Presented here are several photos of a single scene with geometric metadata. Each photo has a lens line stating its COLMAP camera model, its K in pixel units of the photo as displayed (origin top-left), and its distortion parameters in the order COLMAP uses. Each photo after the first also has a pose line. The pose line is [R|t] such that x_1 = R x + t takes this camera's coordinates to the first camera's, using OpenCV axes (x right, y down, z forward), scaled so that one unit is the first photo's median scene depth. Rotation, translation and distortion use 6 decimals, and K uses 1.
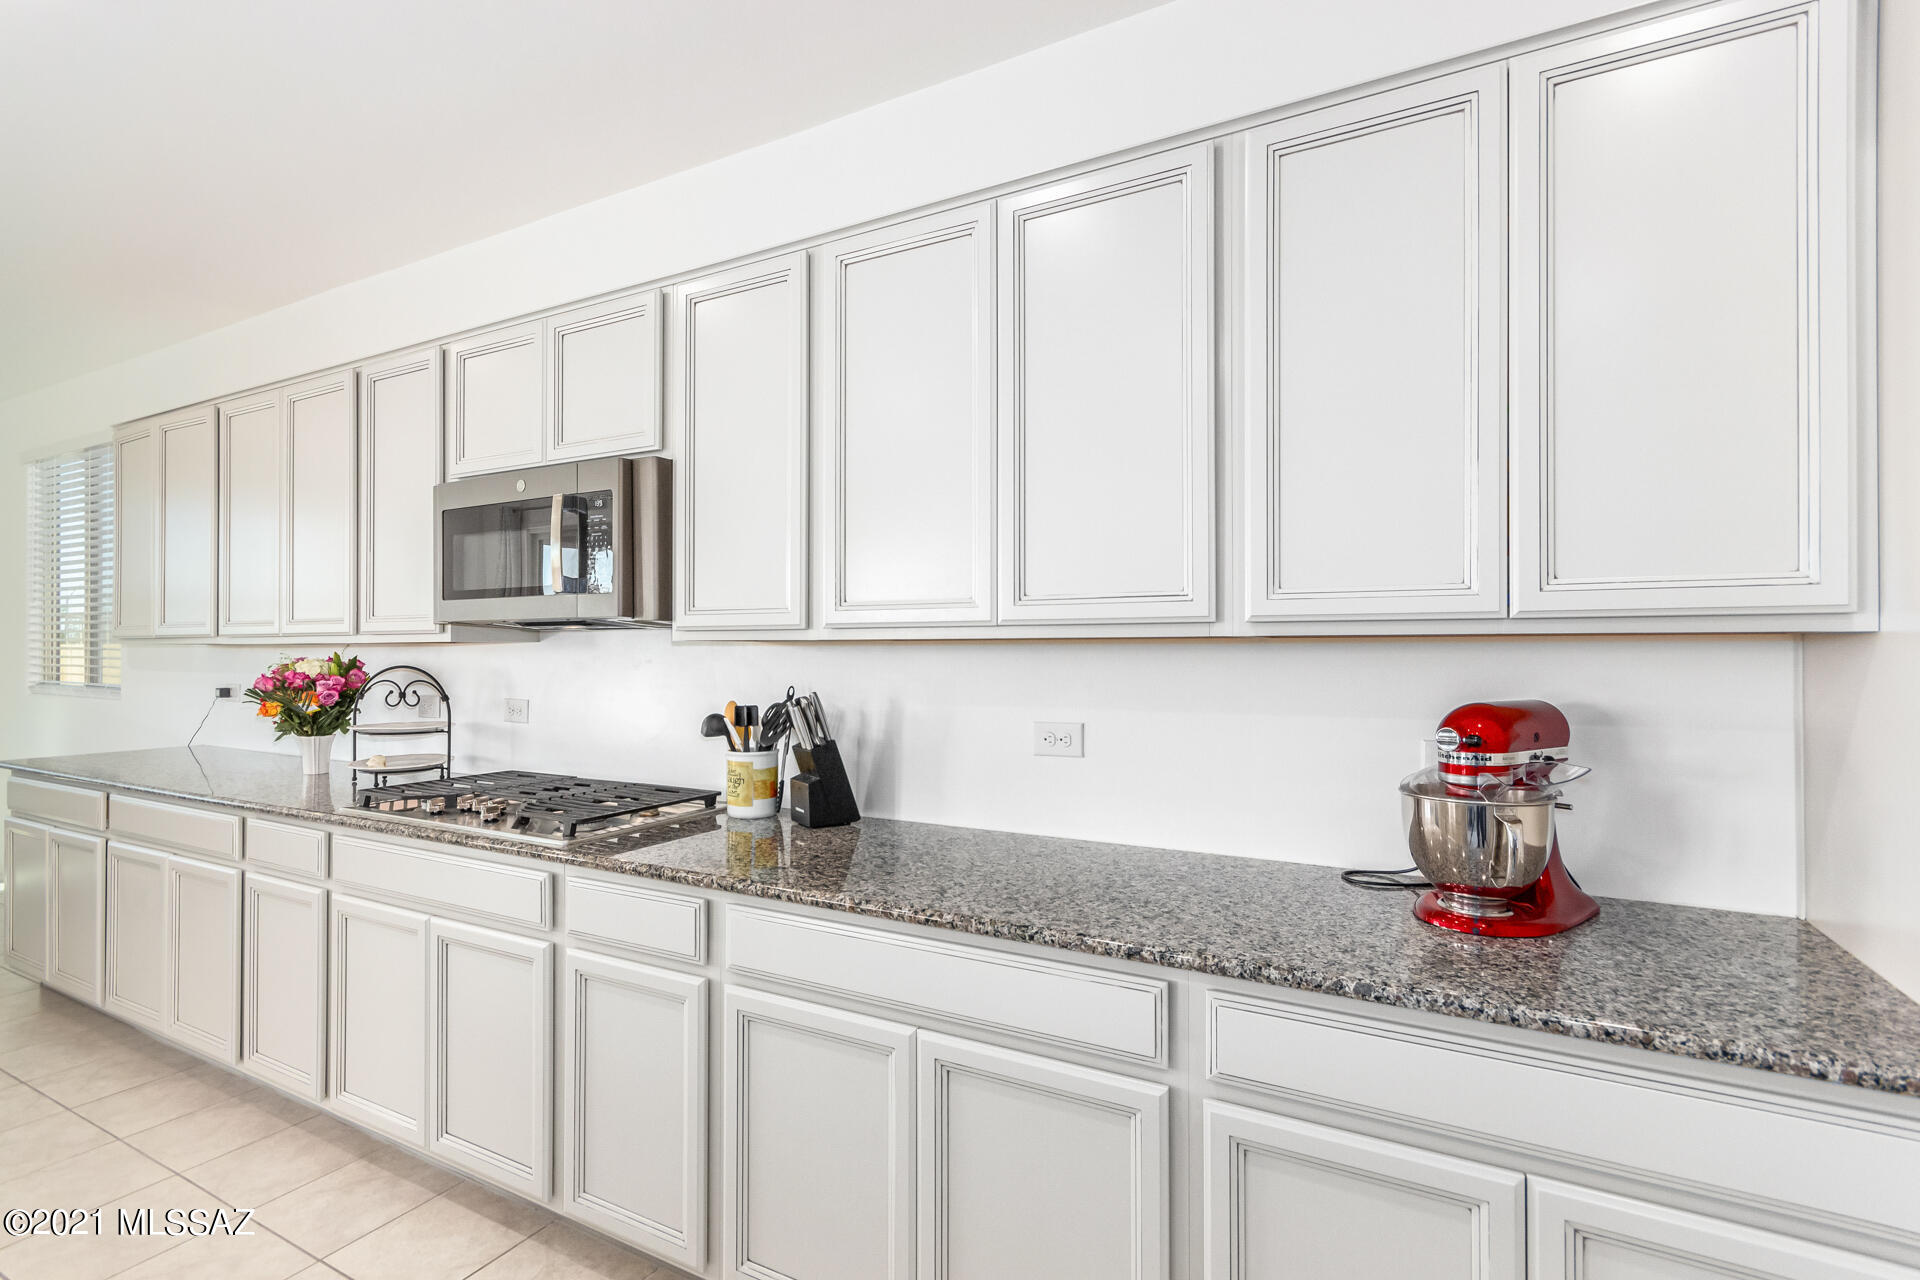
lens RADIAL K [[890.0, 0, 964.3], [0, 890.0, 635.3], [0, 0, 1]] dist [0.001382, 0.000371]
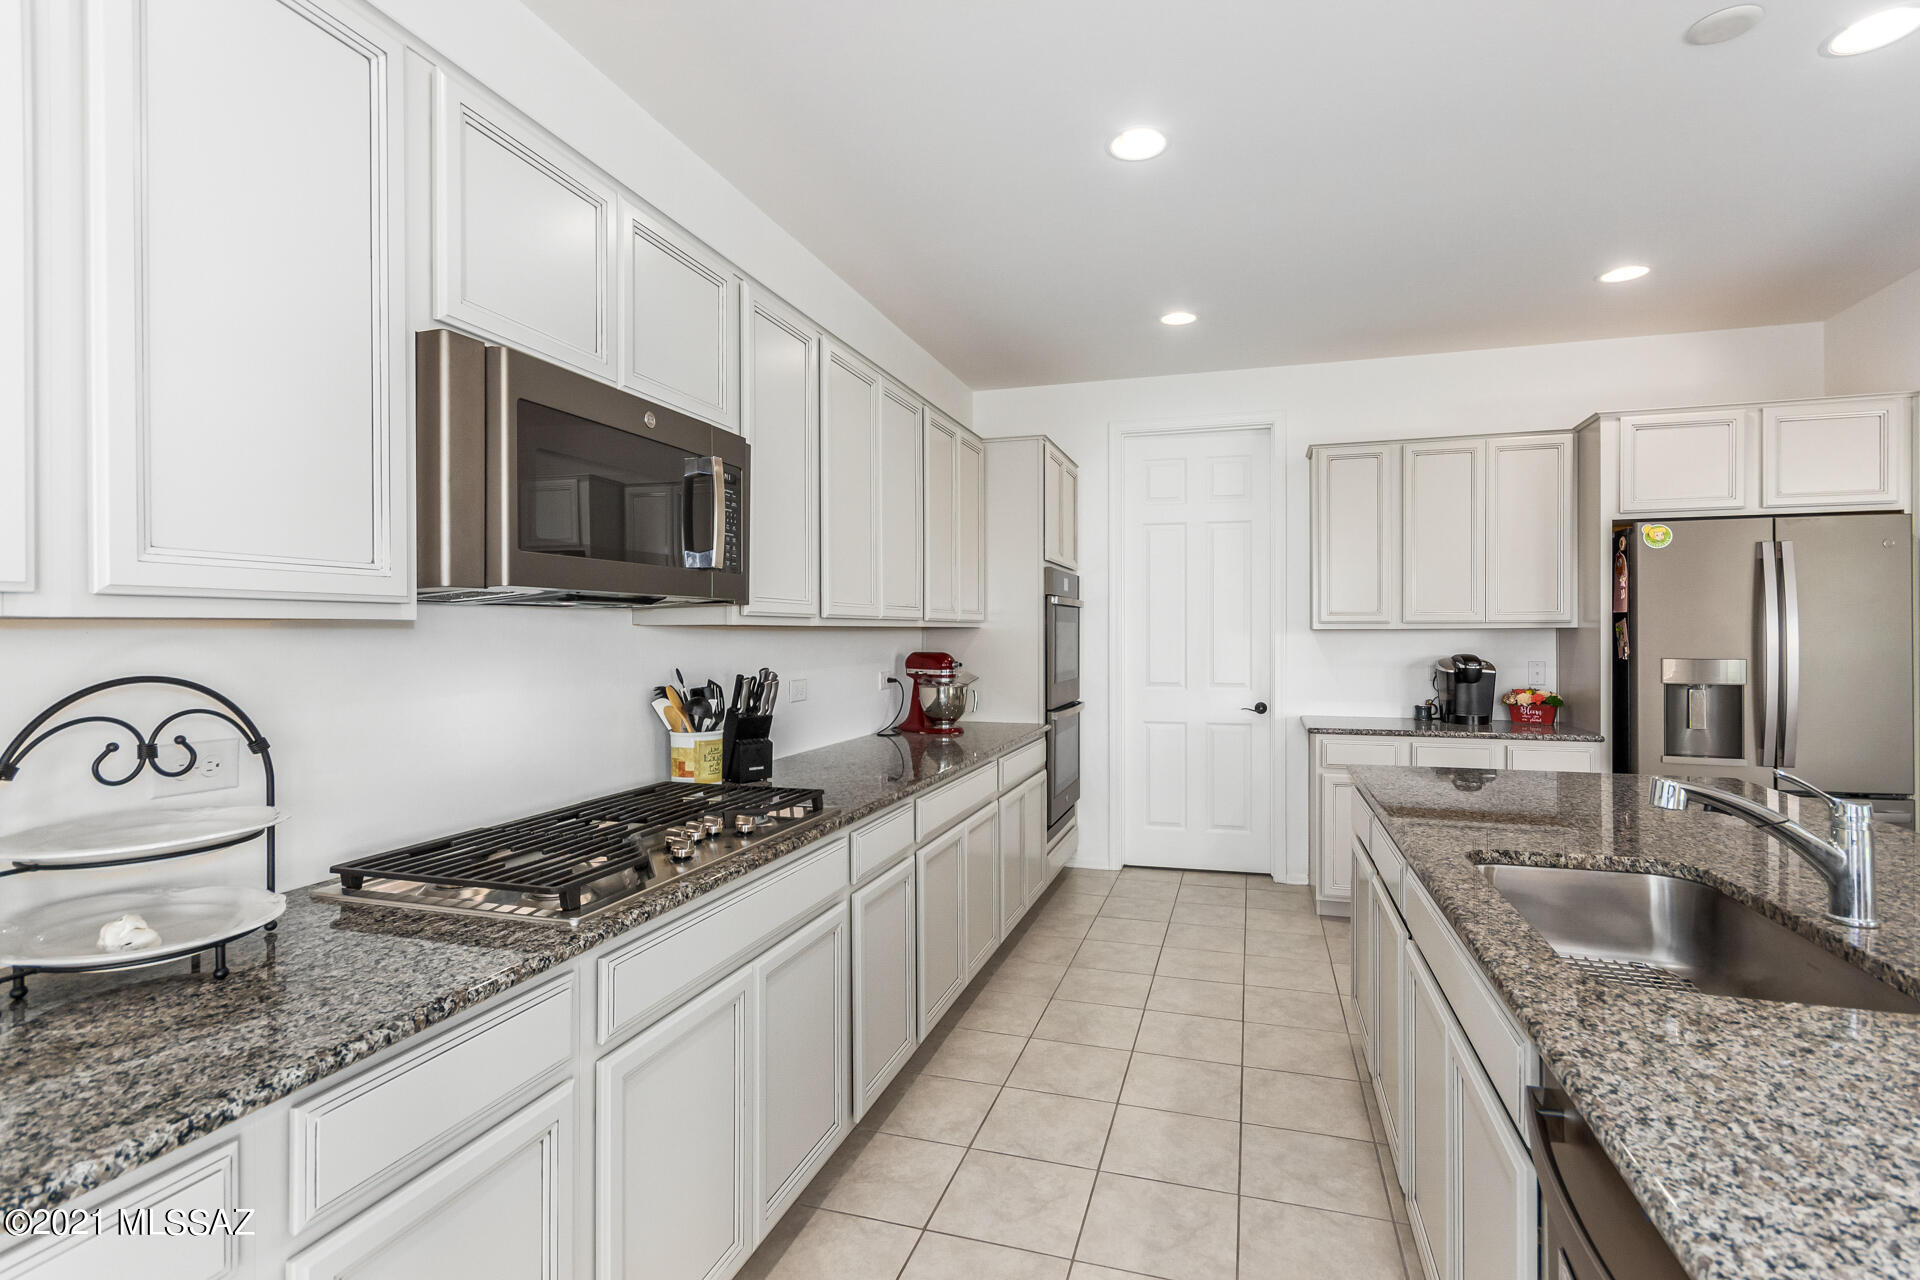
lens RADIAL K [[902.7, 0, 976.8], [0, 902.7, 636.6], [0, 0, 1]] dist [-0.000789, 0.000106]
pose [[-0.194410, 0.002600, 0.980917, -1.436141], [0.001201, 0.999996, -0.002412, 0.024157], [-0.980920, 0.000709, -0.194412, 0.952946]]
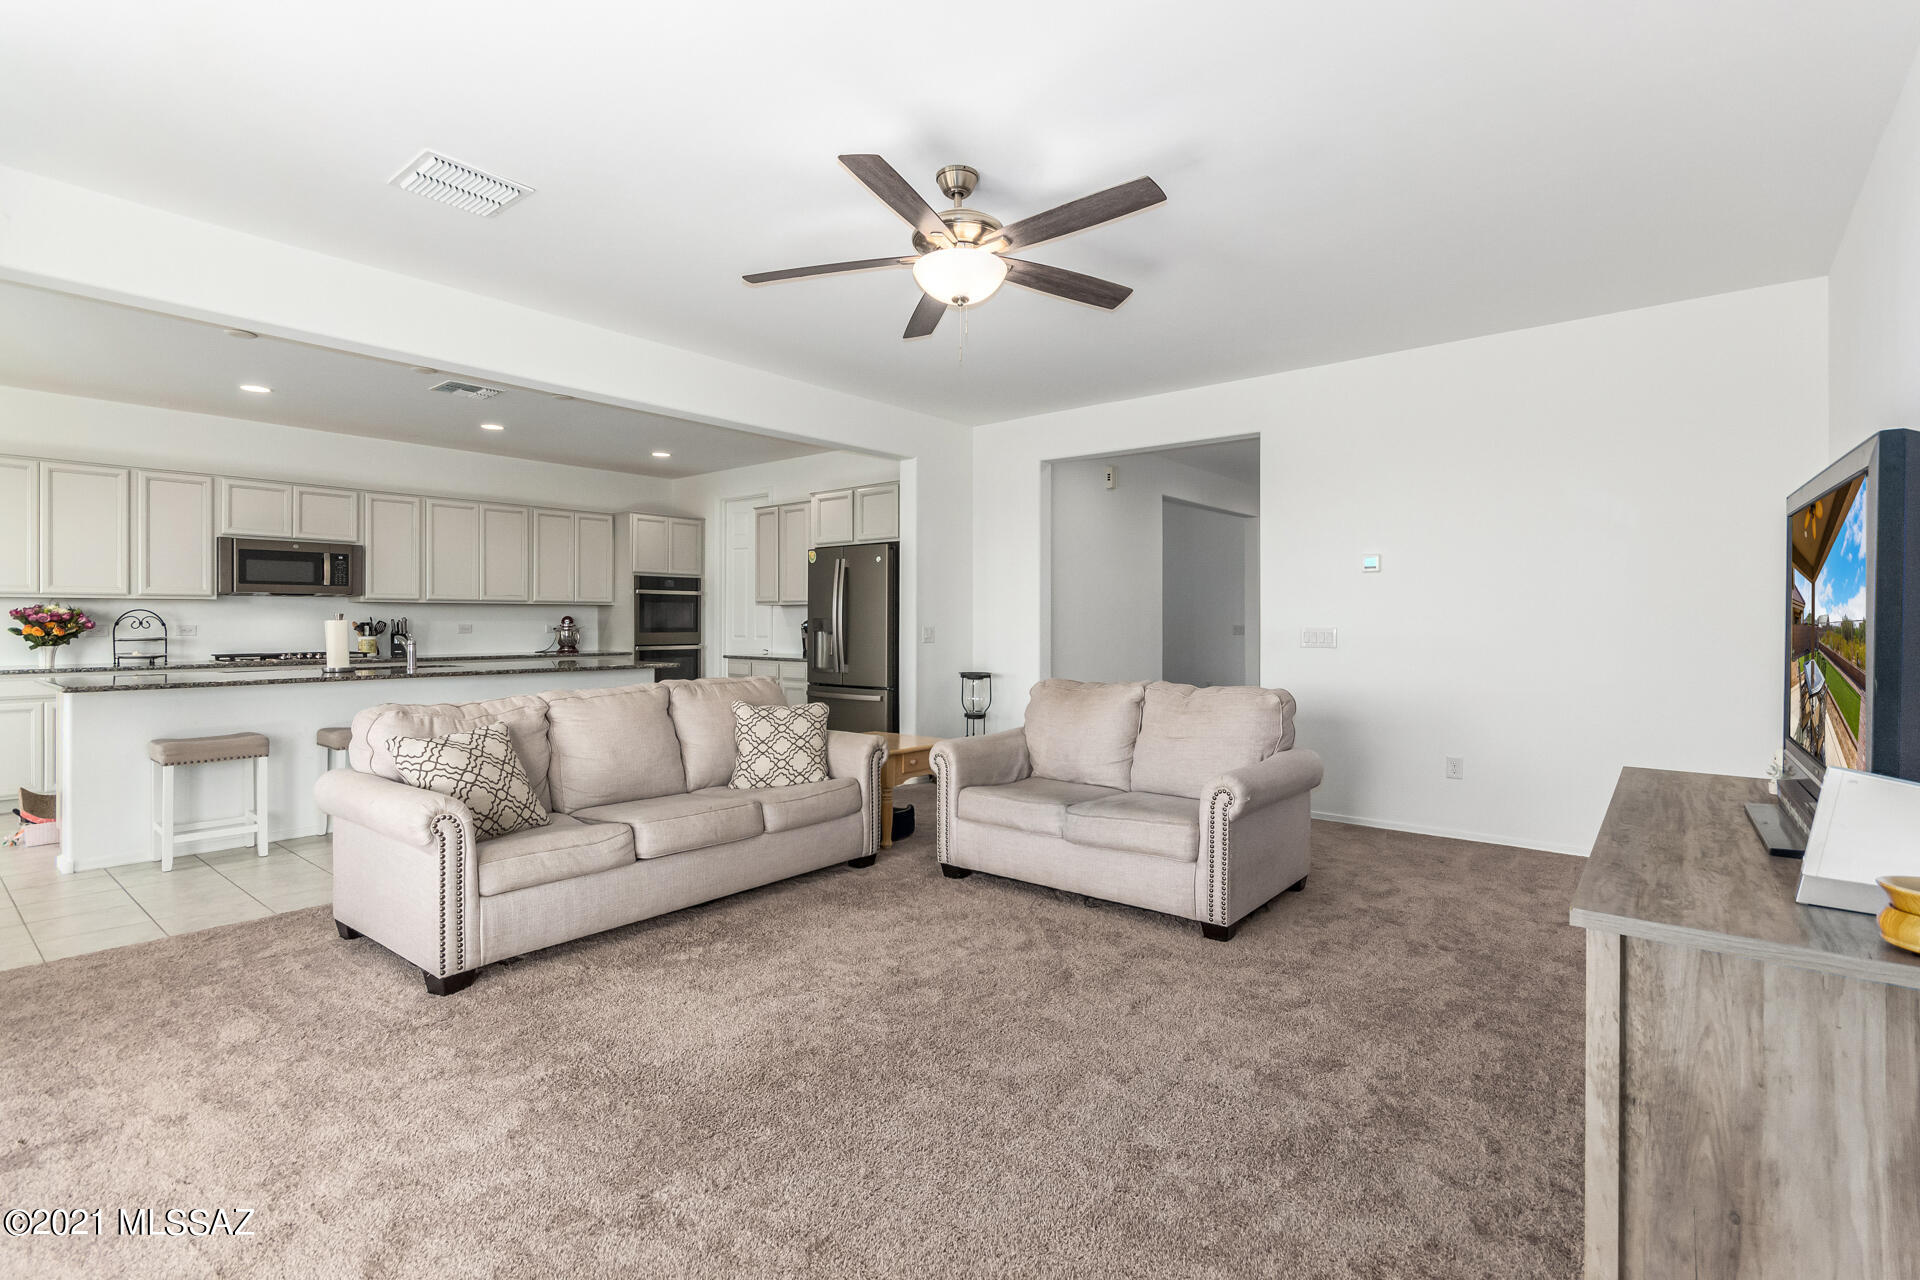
lens RADIAL K [[877.0, 0, 947.4], [0, 877.0, 626.4], [0, 0, 1]] dist [-0.000928, -0.000179]
pose [[0.210567, -0.000784, 0.977579, -3.092920], [-0.006201, 0.999978, 0.002137, 0.079126], [-0.977560, -0.006512, 0.210558, -1.821164]]
